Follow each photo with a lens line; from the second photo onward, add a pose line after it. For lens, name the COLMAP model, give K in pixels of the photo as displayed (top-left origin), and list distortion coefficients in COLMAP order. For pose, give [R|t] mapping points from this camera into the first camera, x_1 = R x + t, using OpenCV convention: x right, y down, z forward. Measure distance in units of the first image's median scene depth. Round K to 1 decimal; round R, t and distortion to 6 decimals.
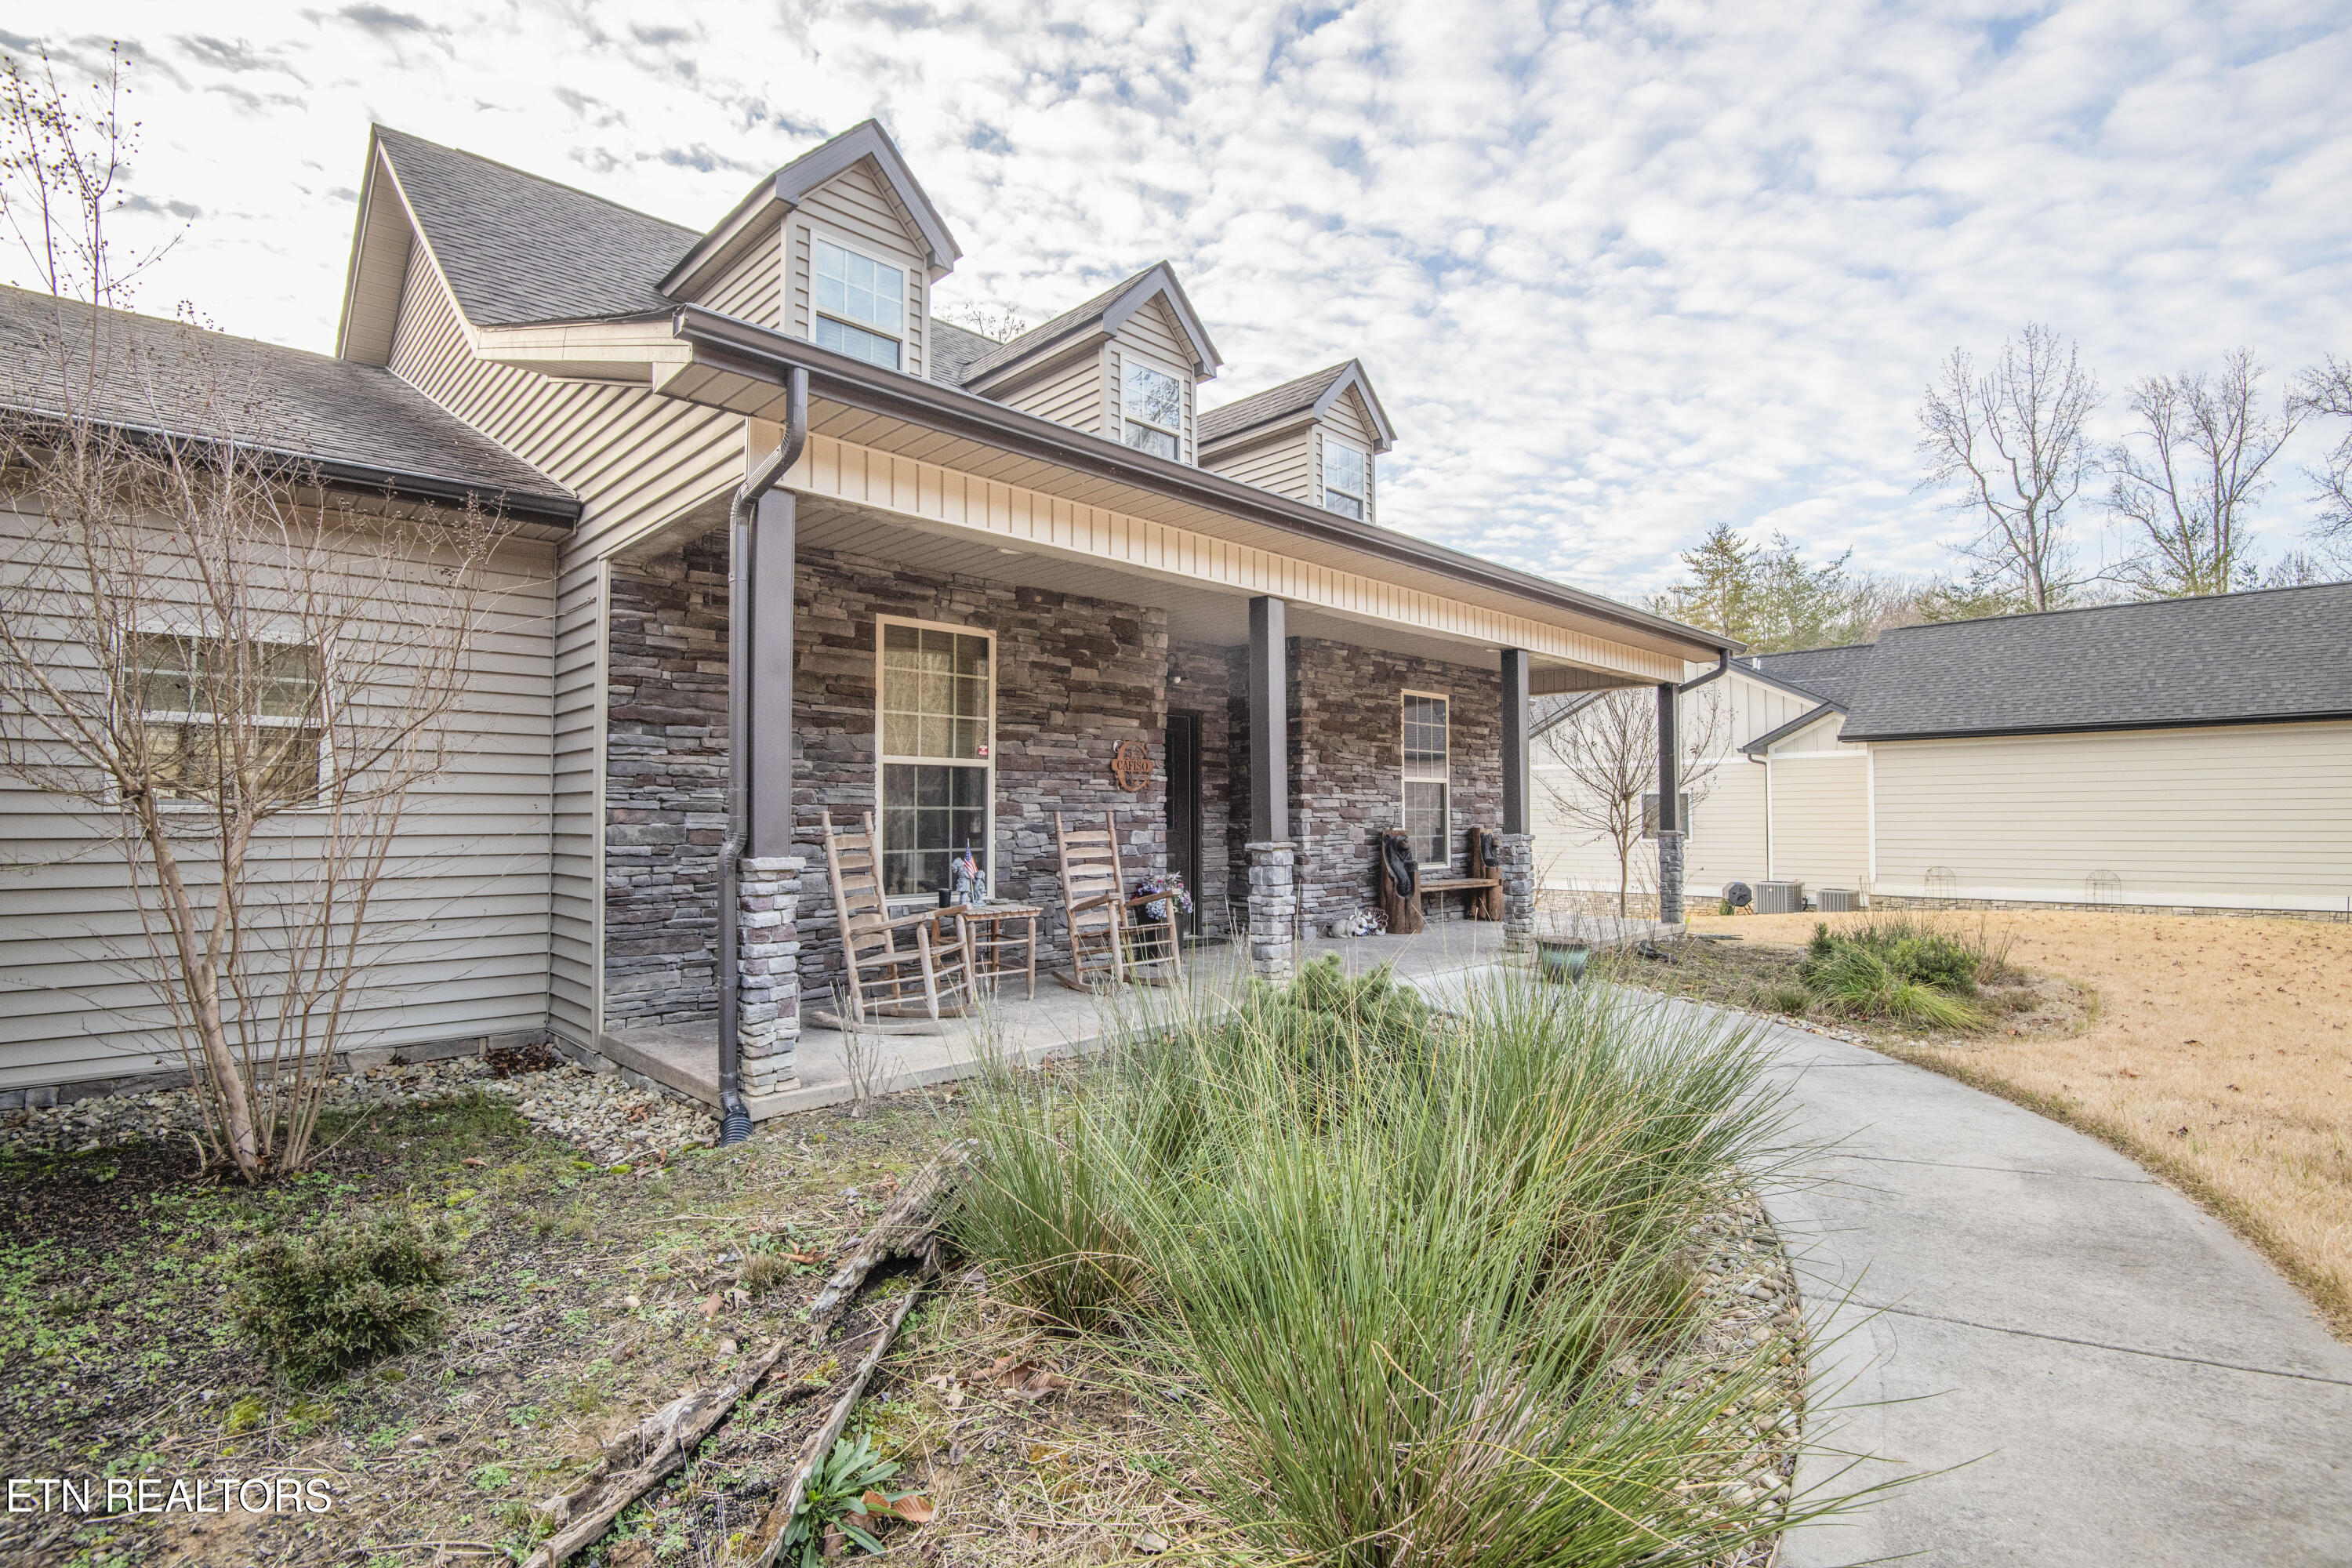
lens RADIAL K [[1083.8, 0, 1181.6], [0, 1083.8, 788.4], [0, 0, 1]] dist [-0.032137, -0.008643]
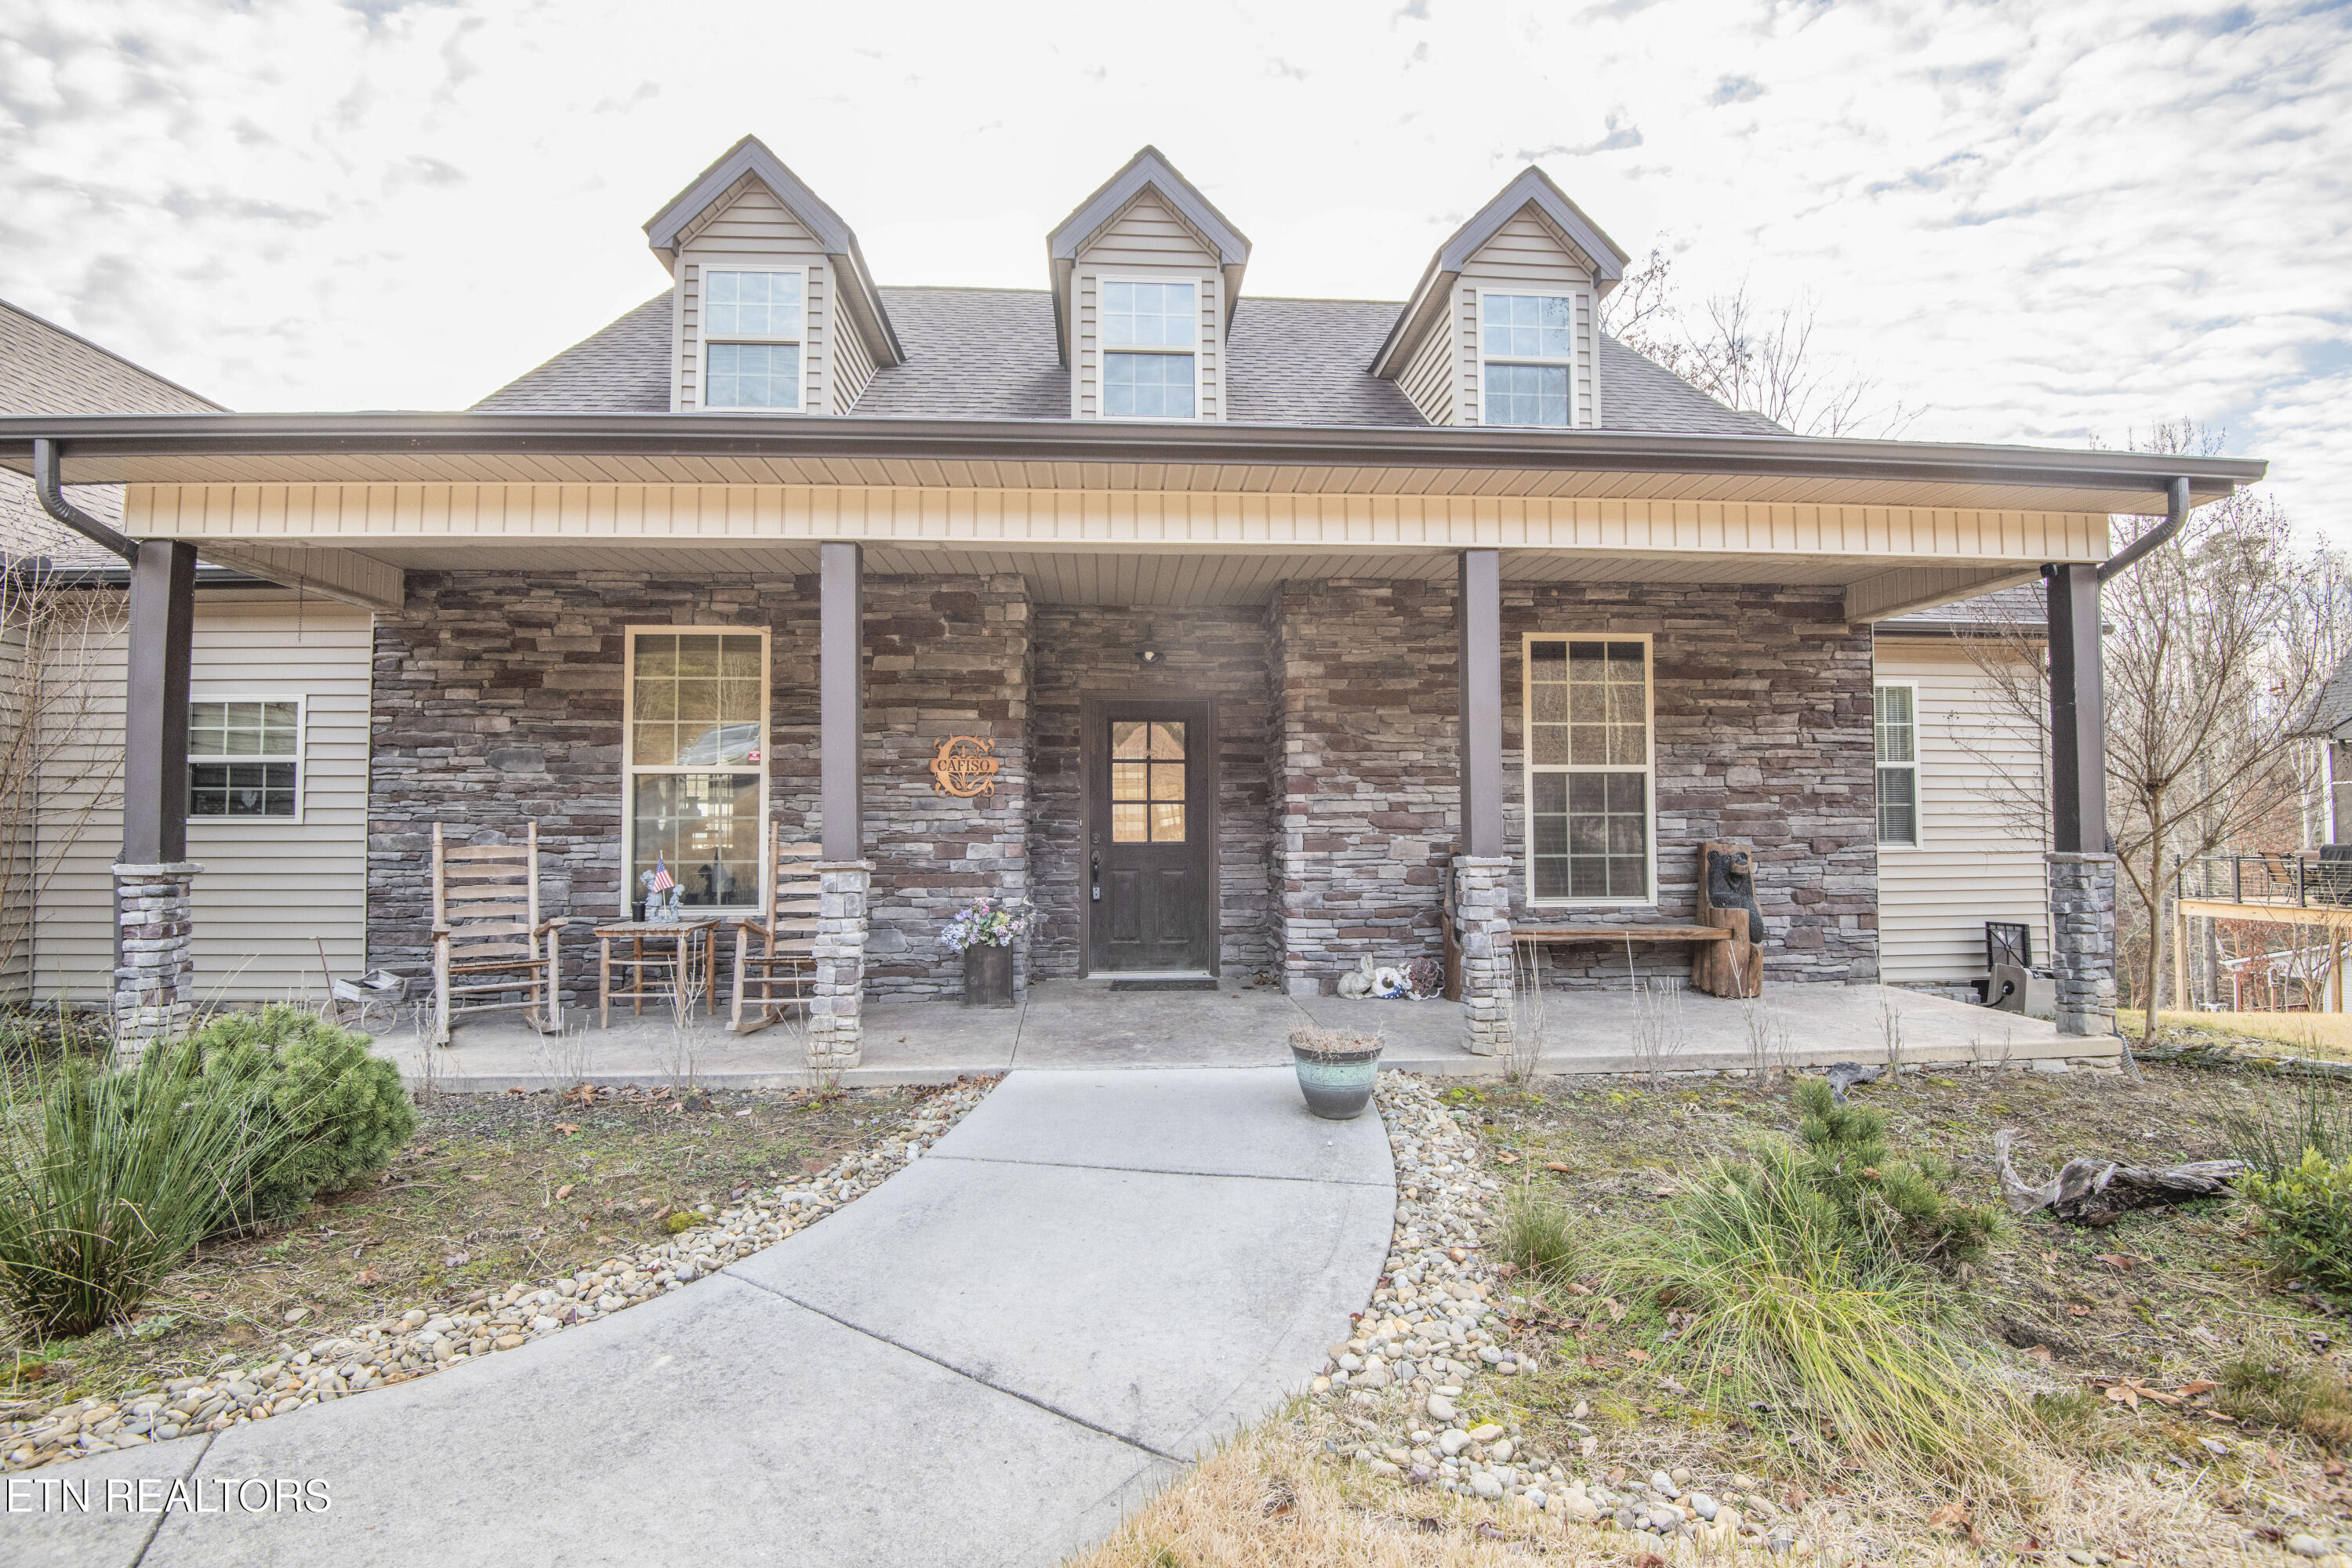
lens RADIAL K [[1049.9, 0, 1180.9], [0, 1049.9, 790.1], [0, 0, 1]] dist [-0.040750, -0.000581]
pose [[0.758034, -0.020564, -0.651890, 0.634092], [0.018598, 0.999778, -0.009911, 0.009578], [0.651949, -0.004611, 0.758248, 0.516737]]
